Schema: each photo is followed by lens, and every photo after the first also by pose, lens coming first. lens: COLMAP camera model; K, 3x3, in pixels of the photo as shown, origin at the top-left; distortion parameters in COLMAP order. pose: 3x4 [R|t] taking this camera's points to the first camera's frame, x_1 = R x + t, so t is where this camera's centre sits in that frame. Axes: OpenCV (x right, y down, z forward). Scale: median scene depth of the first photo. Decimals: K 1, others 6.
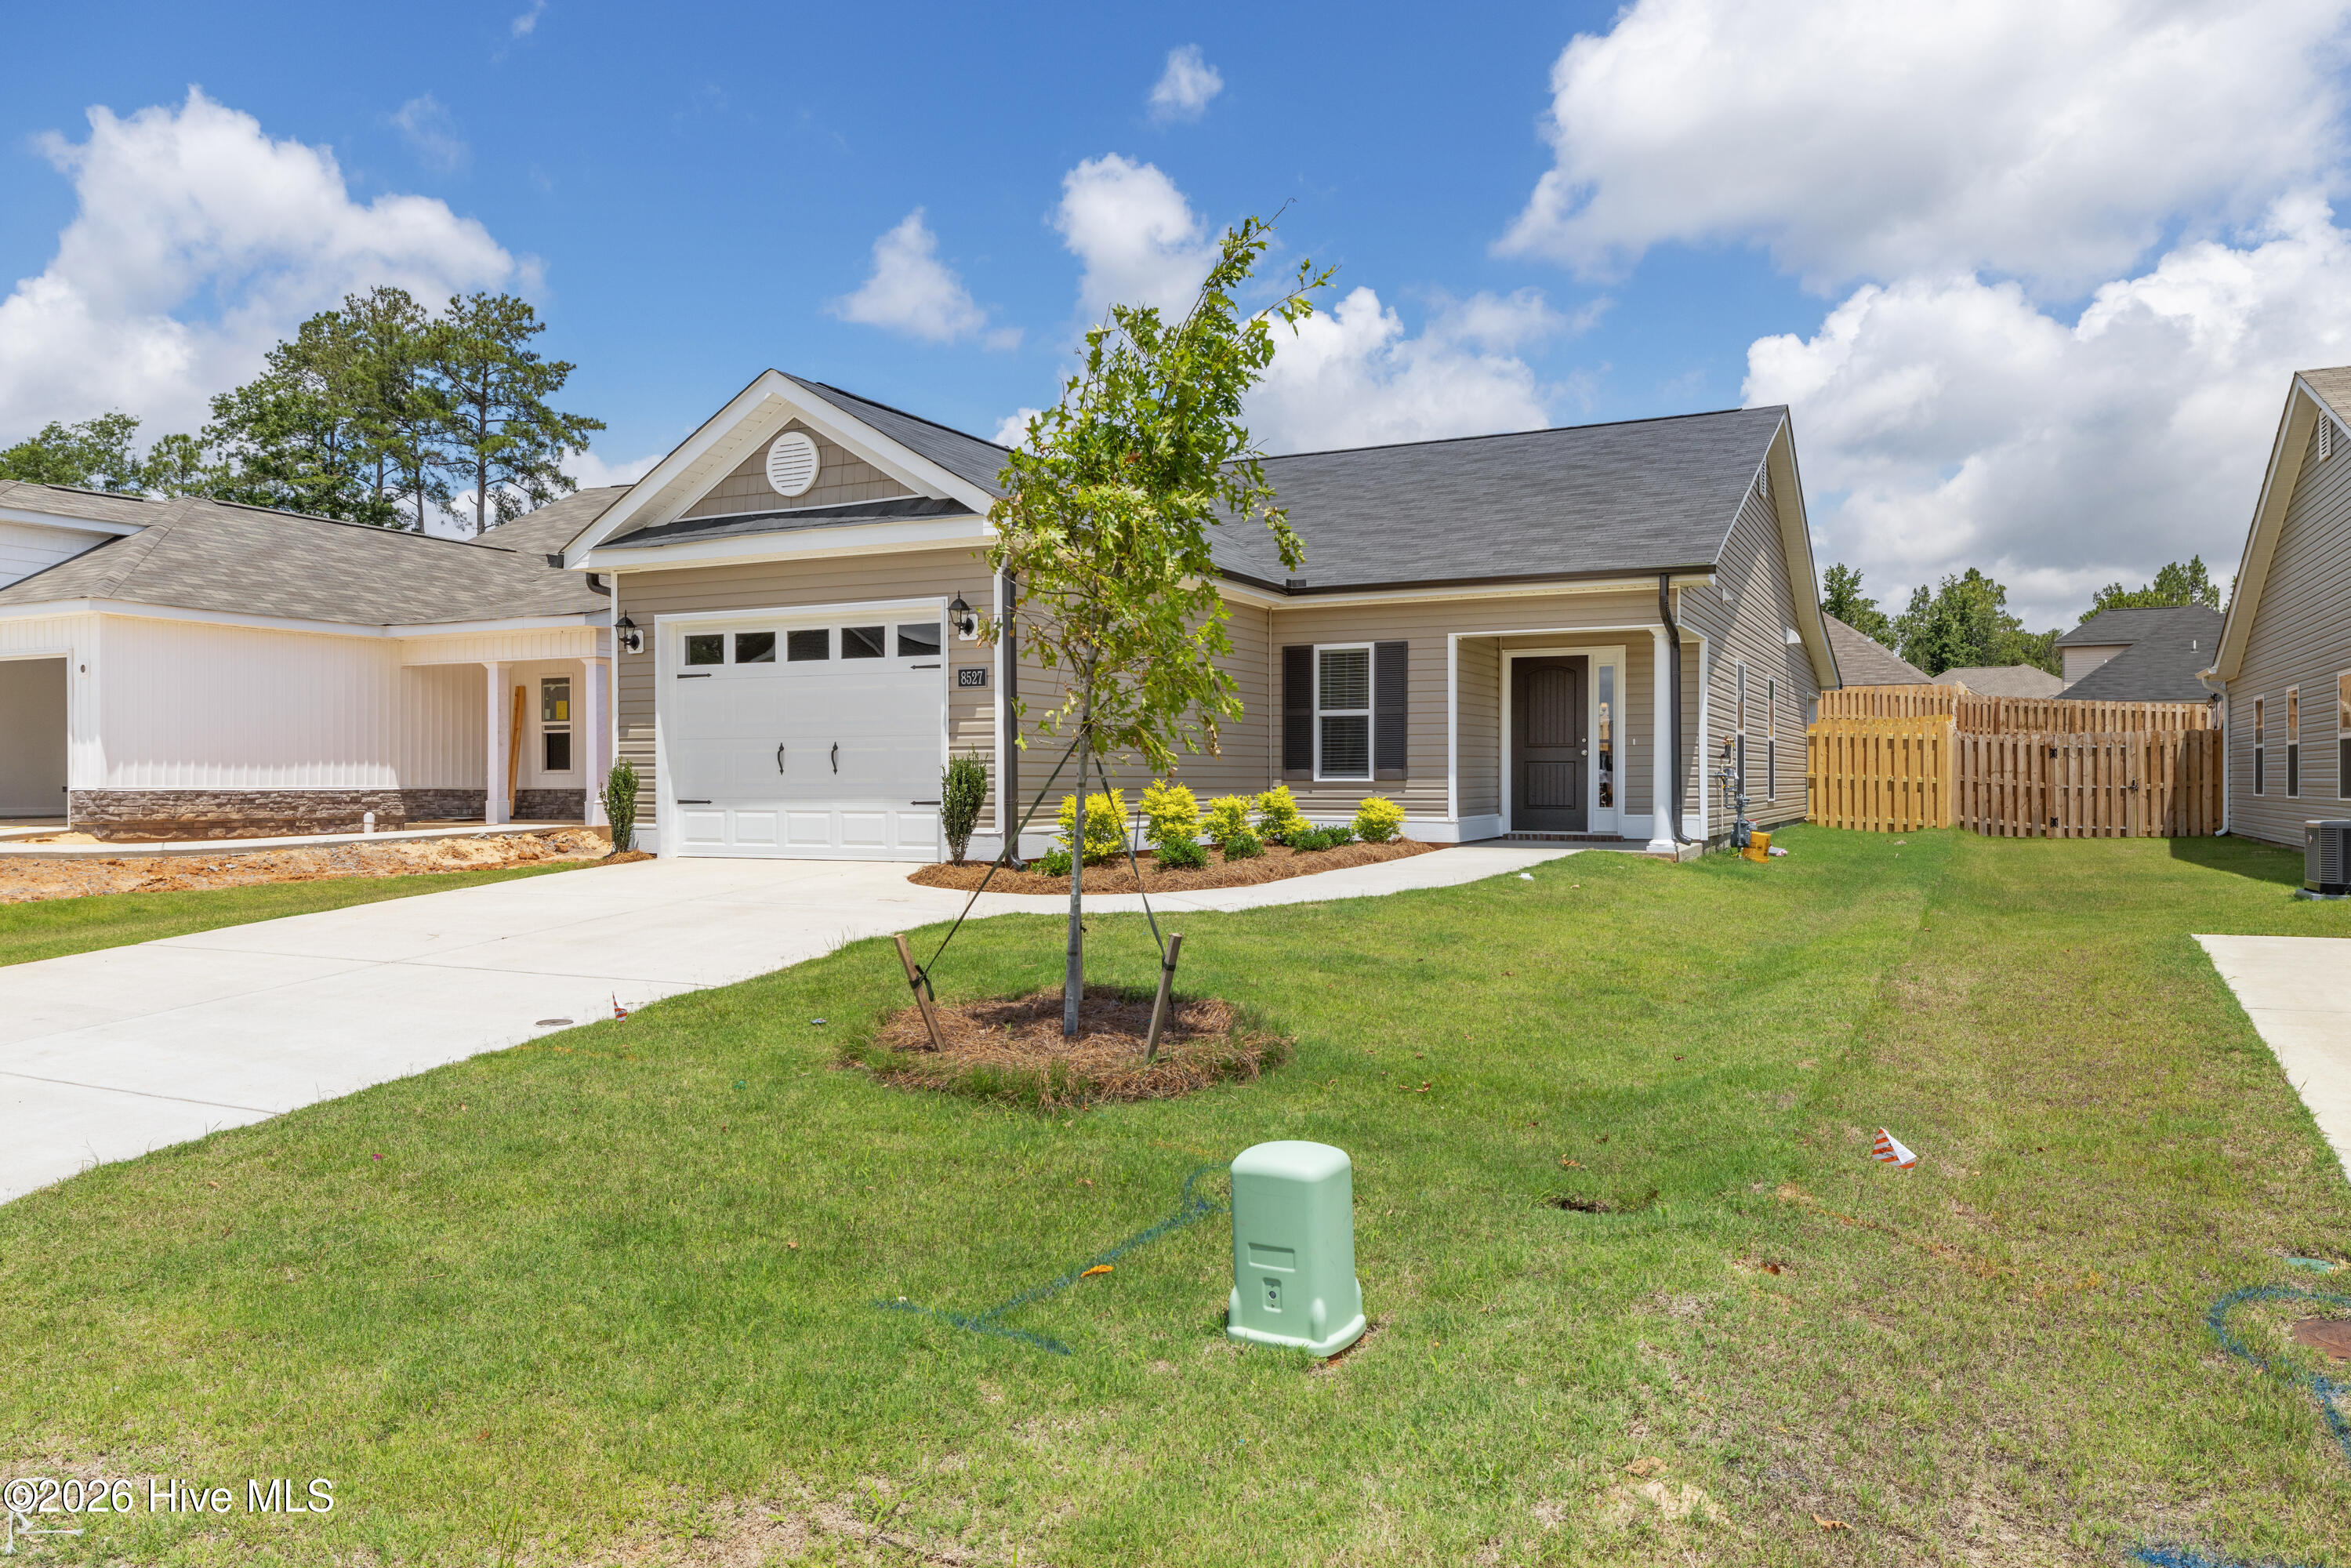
lens RADIAL K [[1641.8, 0, 1188.8], [0, 1641.8, 779.4], [0, 0, 1]] dist [0.003387, -0.030826]
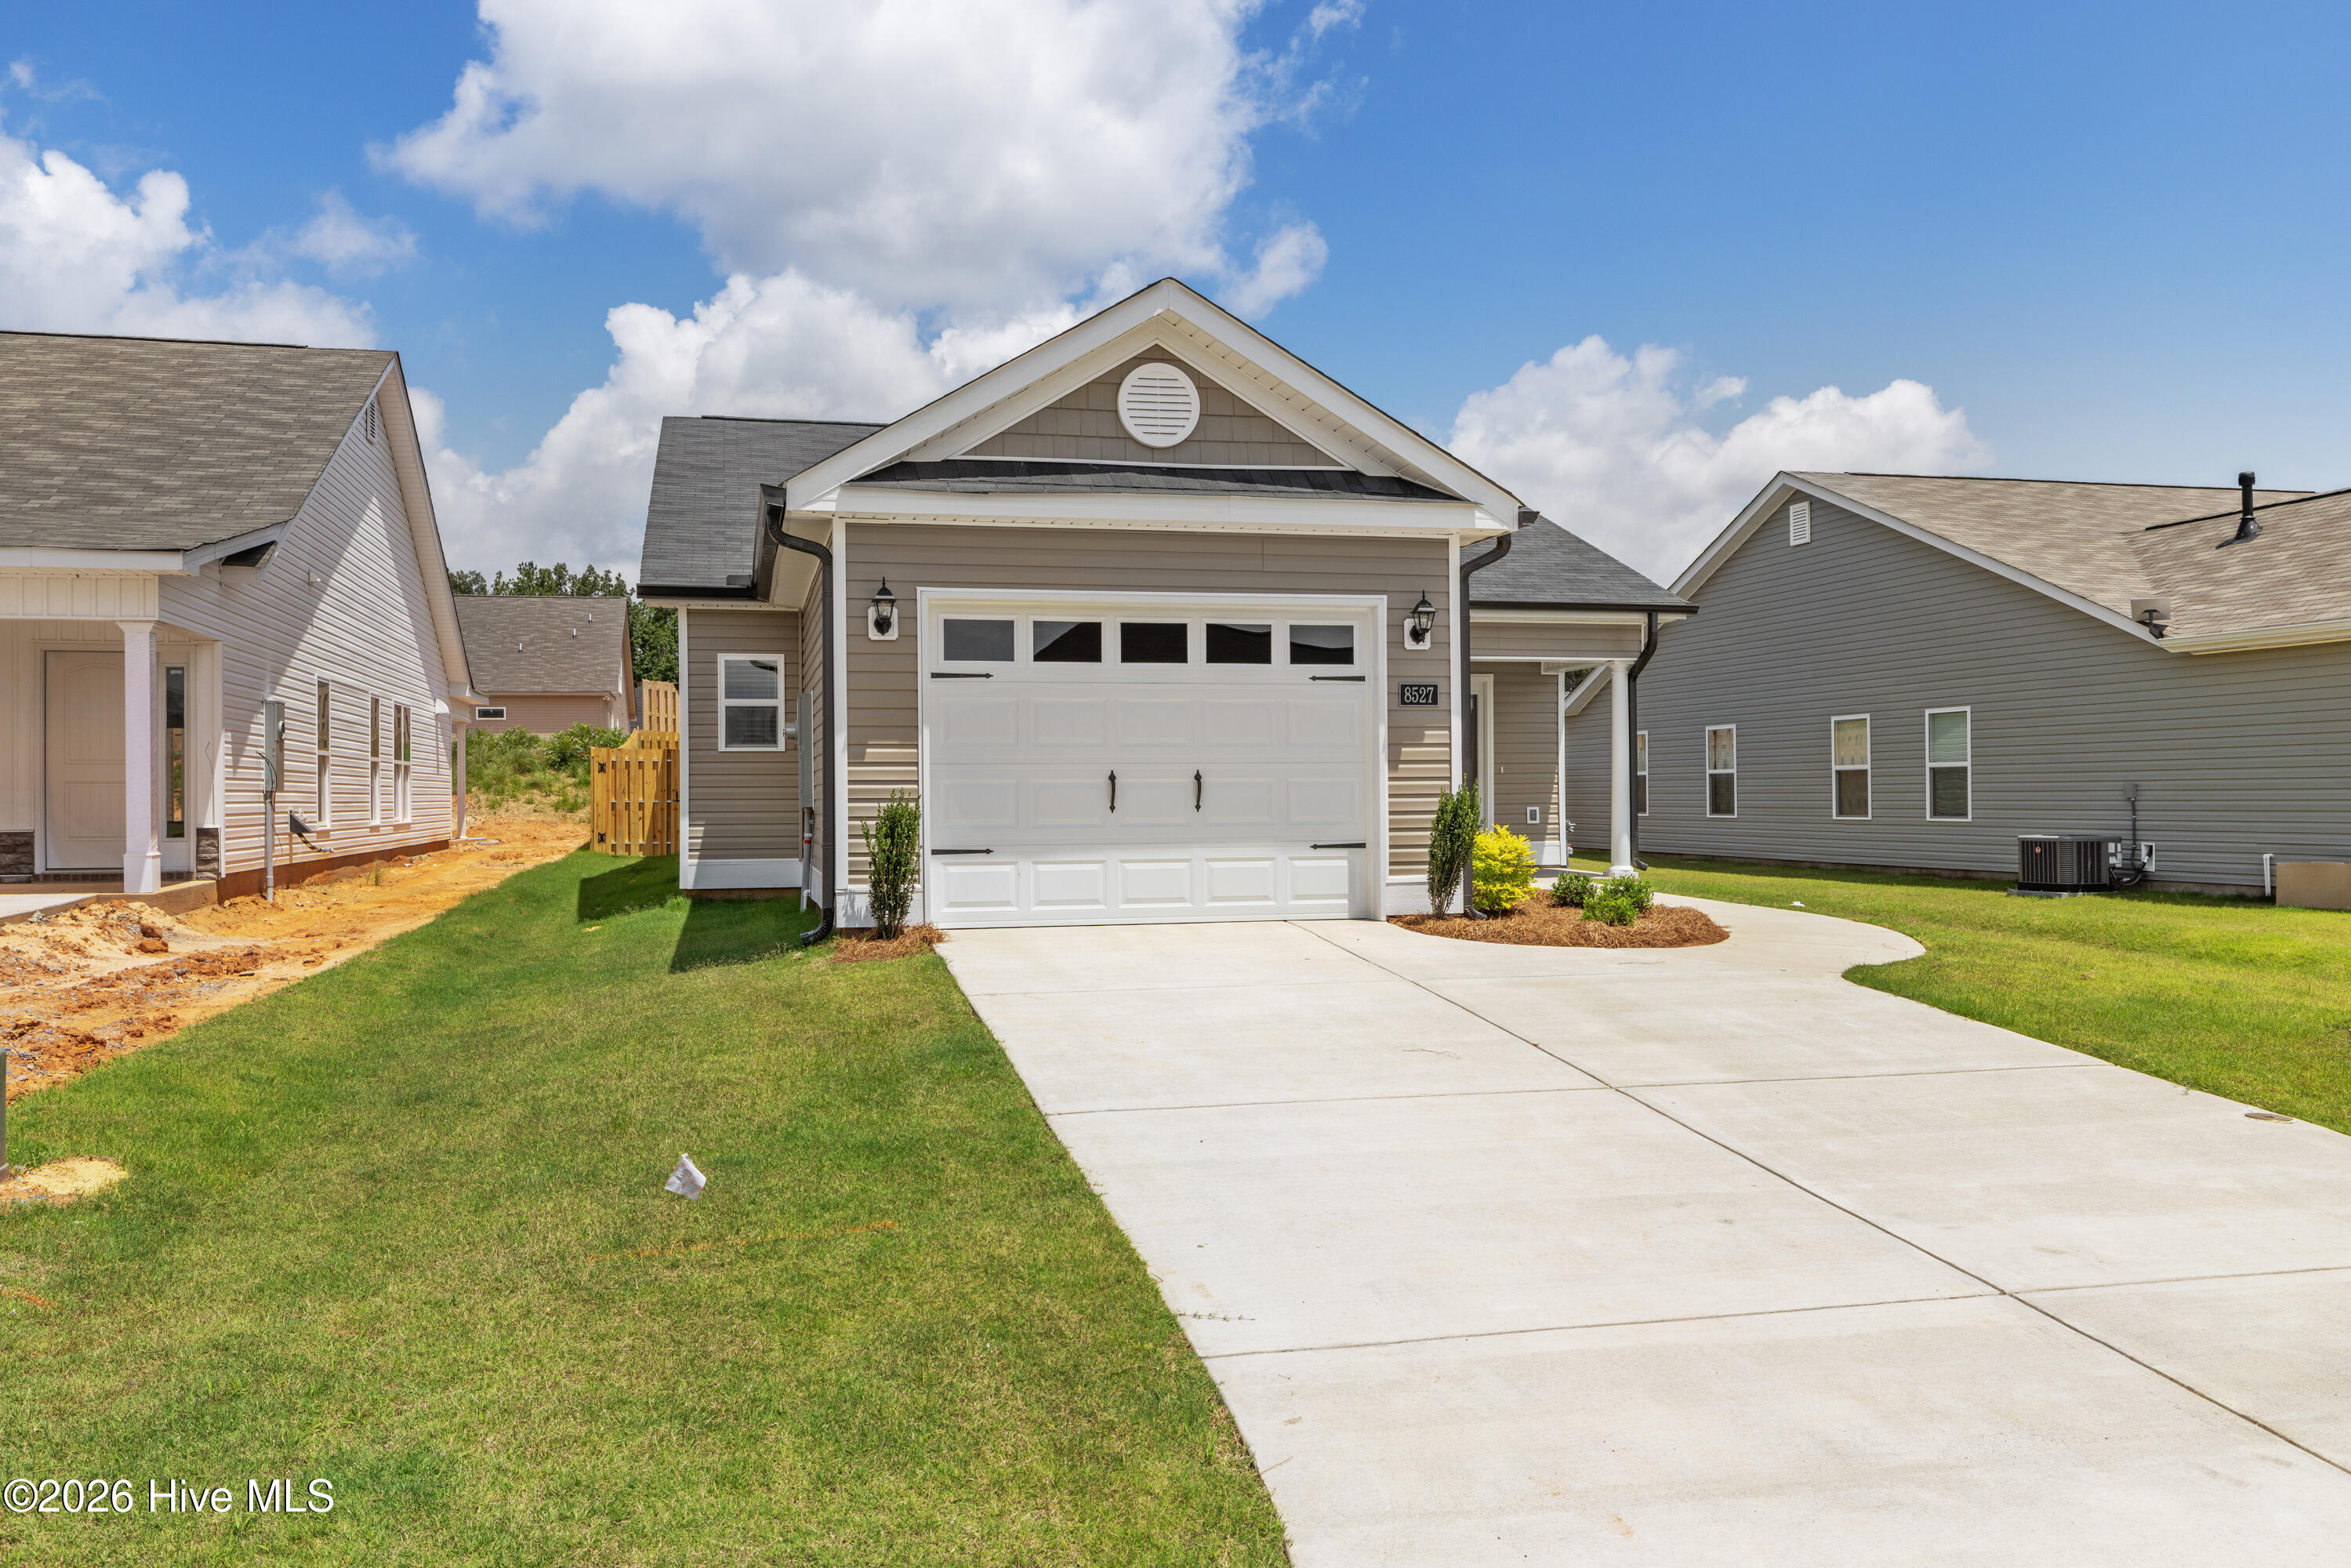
lens RADIAL K [[1818.0, 0, 1148.9], [0, 1818.0, 781.9], [0, 0, 1]] dist [-0.007245, -0.005273]
pose [[0.775222, 0.000324, 0.631689, -0.621585], [0.004673, 0.999970, -0.006248, -0.009551], [-0.631671, 0.007795, 0.775197, 0.280800]]
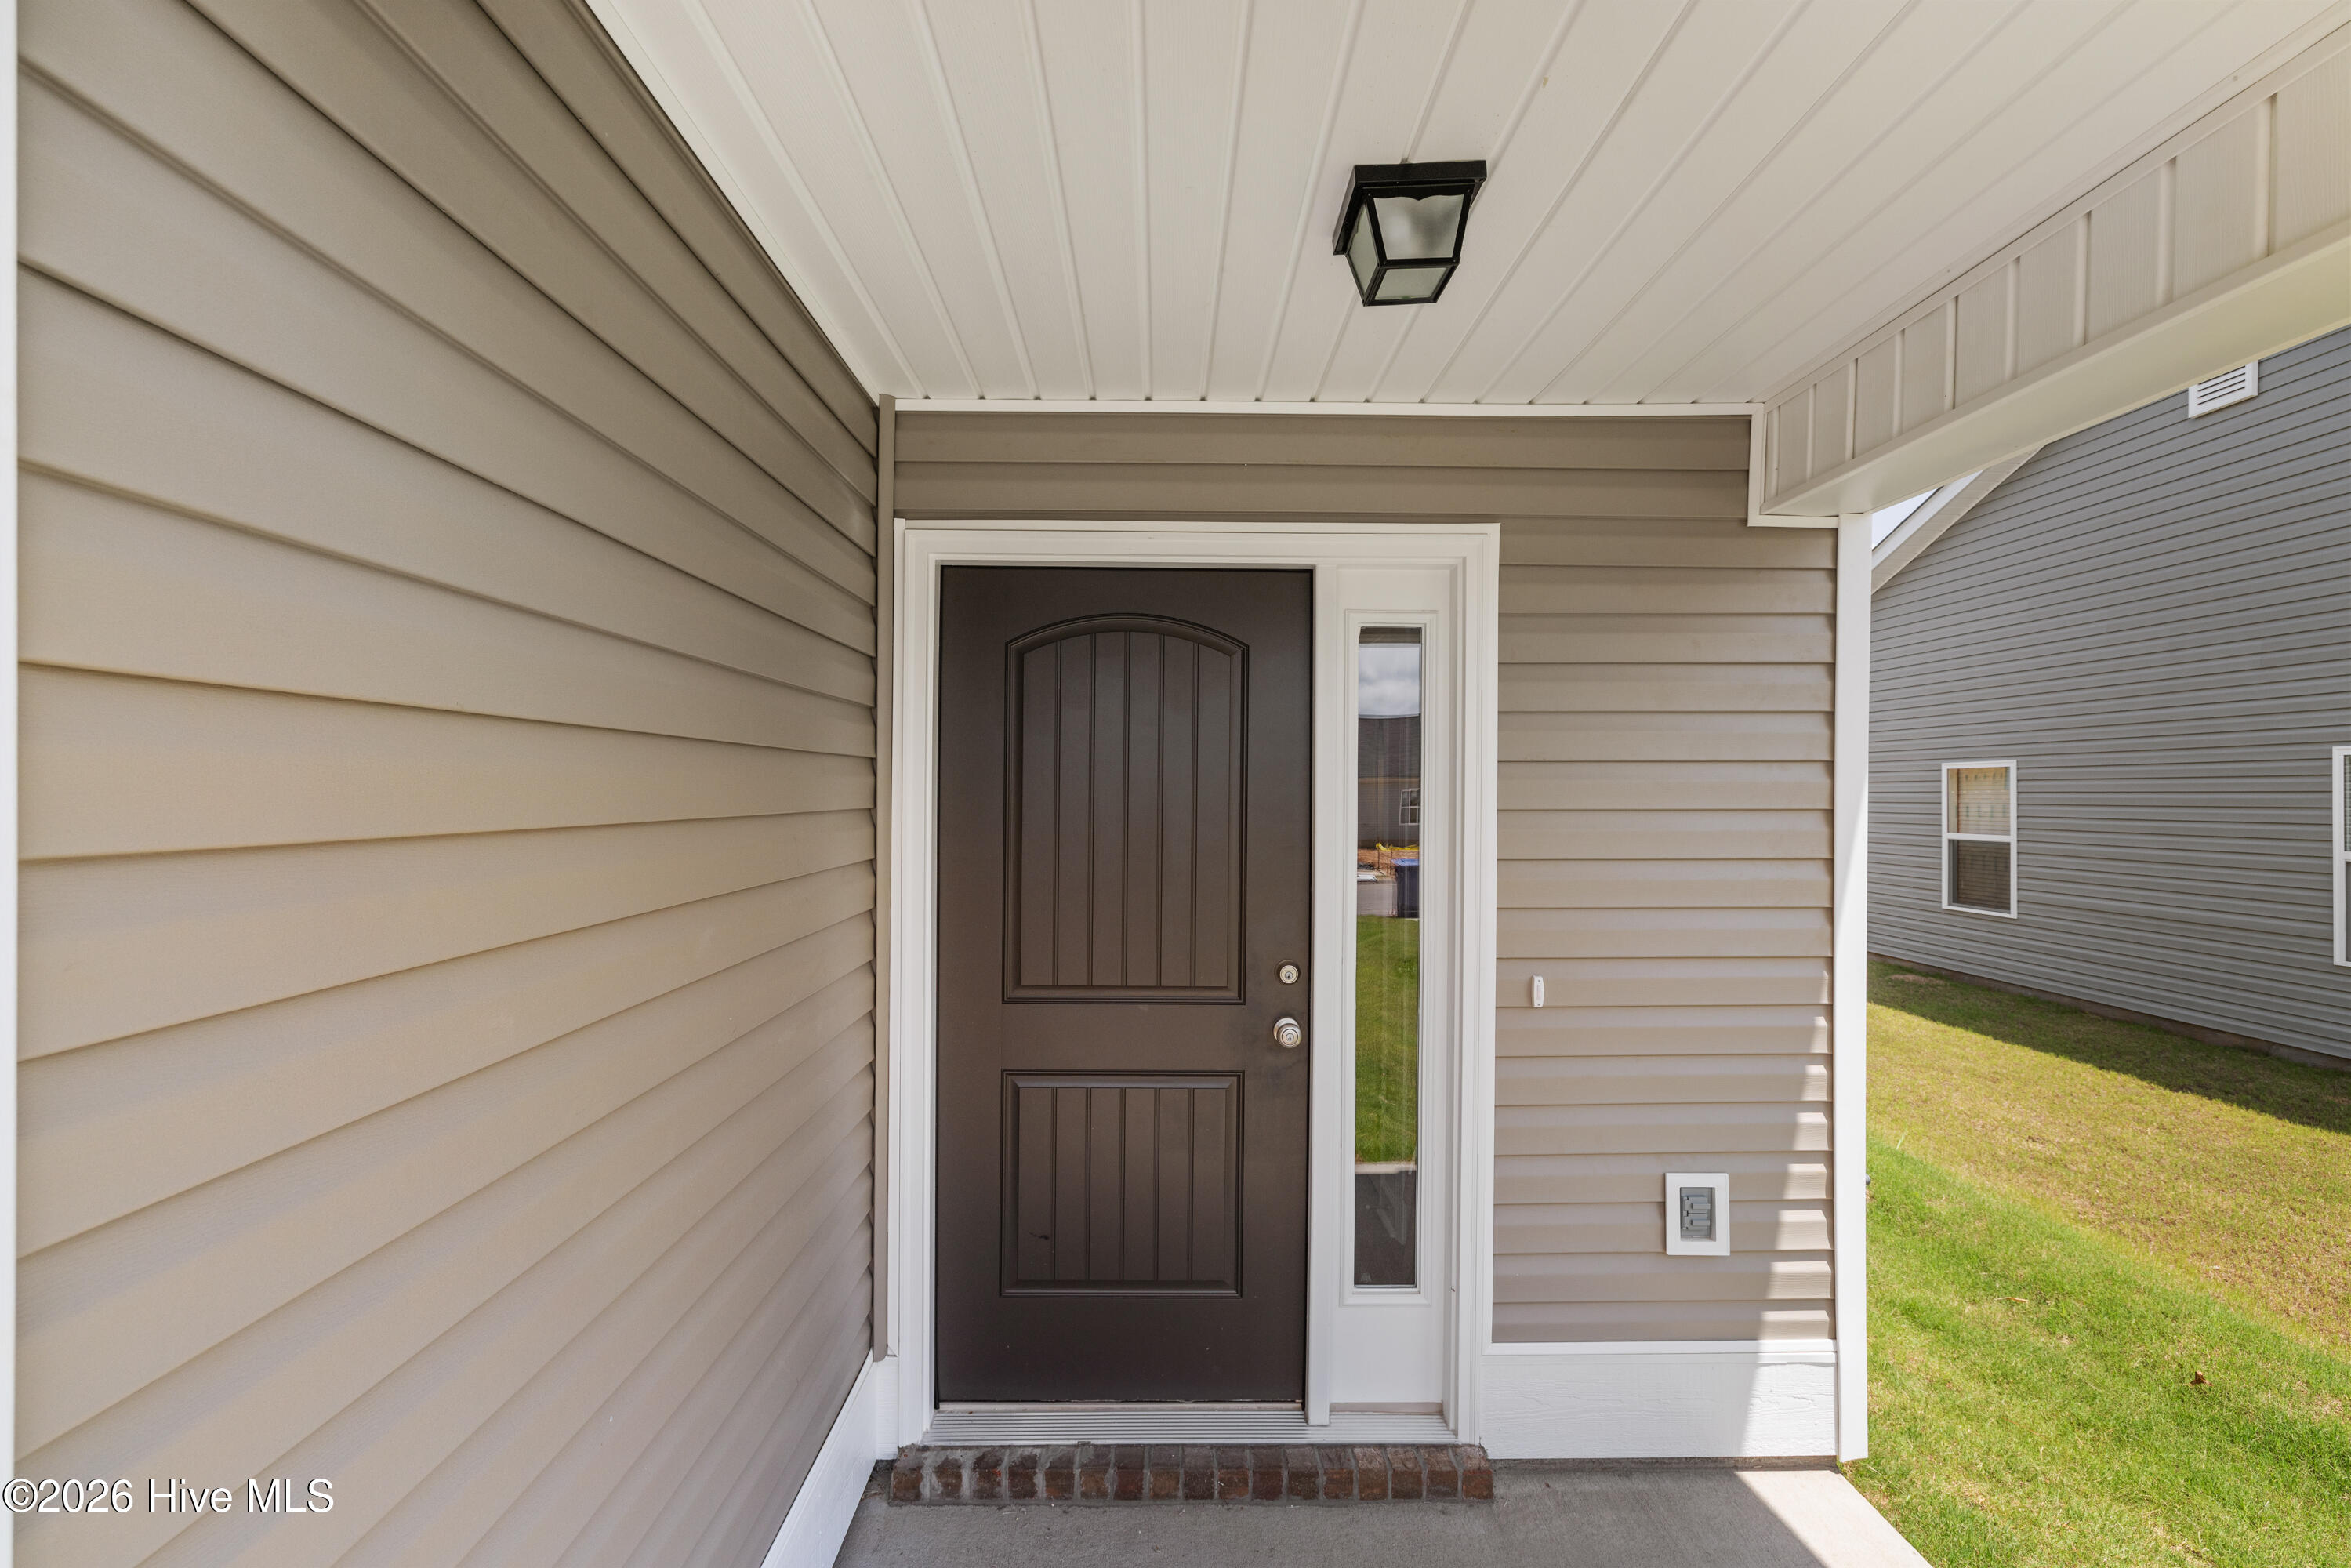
lens RADIAL K [[1018.8, 0, 1179.2], [0, 1018.8, 786.8], [0, 0, 1]] dist [-0.000809, 0.000303]
pose [[0.889543, 0.007175, 0.456795, 0.176839], [-0.003824, 0.999959, -0.008260, -0.048747], [-0.456835, 0.005600, 0.889534, 0.935259]]
